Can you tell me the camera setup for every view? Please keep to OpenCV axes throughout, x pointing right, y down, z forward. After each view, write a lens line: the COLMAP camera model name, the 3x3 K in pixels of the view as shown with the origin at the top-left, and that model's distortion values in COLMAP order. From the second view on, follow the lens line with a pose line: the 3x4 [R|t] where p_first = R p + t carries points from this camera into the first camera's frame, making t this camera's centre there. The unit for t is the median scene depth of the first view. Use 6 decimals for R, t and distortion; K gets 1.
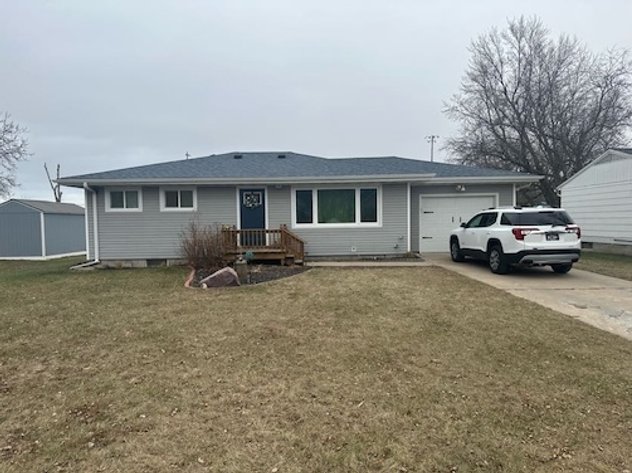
lens RADIAL K [[466.2, 0, 319.1], [0, 466.2, 237.2], [0, 0, 1]] dist [0.091919, -0.097063]
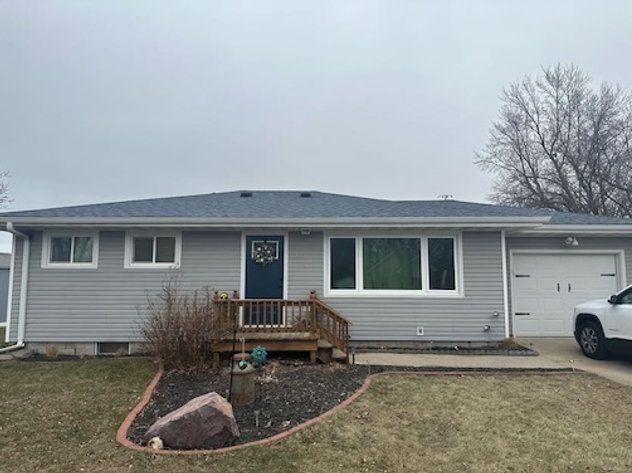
lens RADIAL K [[466.4, 0, 322.5], [0, 466.4, 231.8], [0, 0, 1]] dist [0.085321, -0.093366]
pose [[0.999848, 0.016352, -0.006012, -0.057916], [-0.017020, 0.990499, -0.136460, -0.019801], [0.003723, 0.136542, 0.990627, 0.343143]]
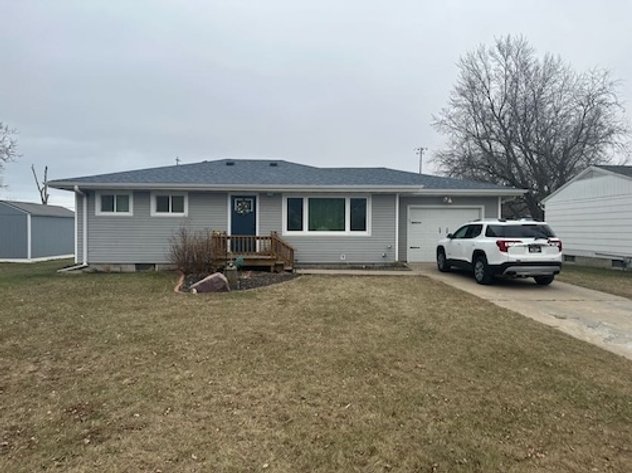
lens RADIAL K [[466.4, 0, 322.5], [0, 466.4, 231.8], [0, 0, 1]] dist [0.085321, -0.093366]
pose [[0.999296, 0.021189, 0.030957, -0.002211], [-0.020302, 0.999382, -0.028704, 0.000229], [-0.031546, 0.028056, 0.999108, -0.013309]]
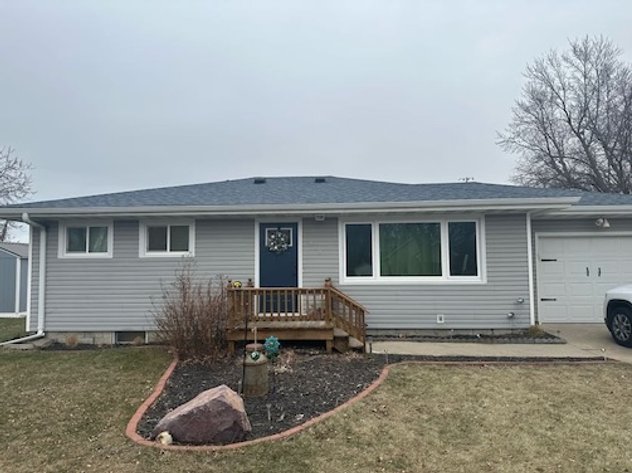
lens RADIAL K [[467.3, 0, 316.0], [0, 467.3, 236.5], [0, 0, 1]] dist [0.078137, -0.079137]
pose [[0.998312, 0.001546, -0.058056, -0.053882], [-0.007184, 0.995257, -0.097017, -0.021844], [0.057630, 0.097270, 0.993588, 0.361076]]
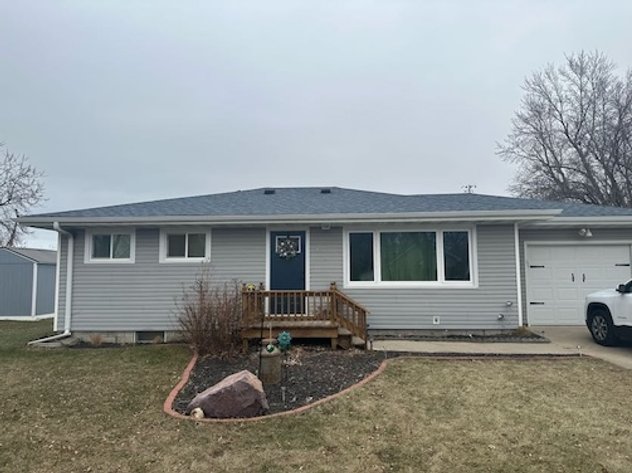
lens RADIAL K [[466.4, 0, 322.5], [0, 466.4, 231.8], [0, 0, 1]] dist [0.085321, -0.093366]
pose [[0.998551, 0.003888, -0.053676, -0.053140], [-0.010317, 0.992716, -0.120037, -0.018390], [0.052818, 0.120416, 0.991317, 0.303909]]
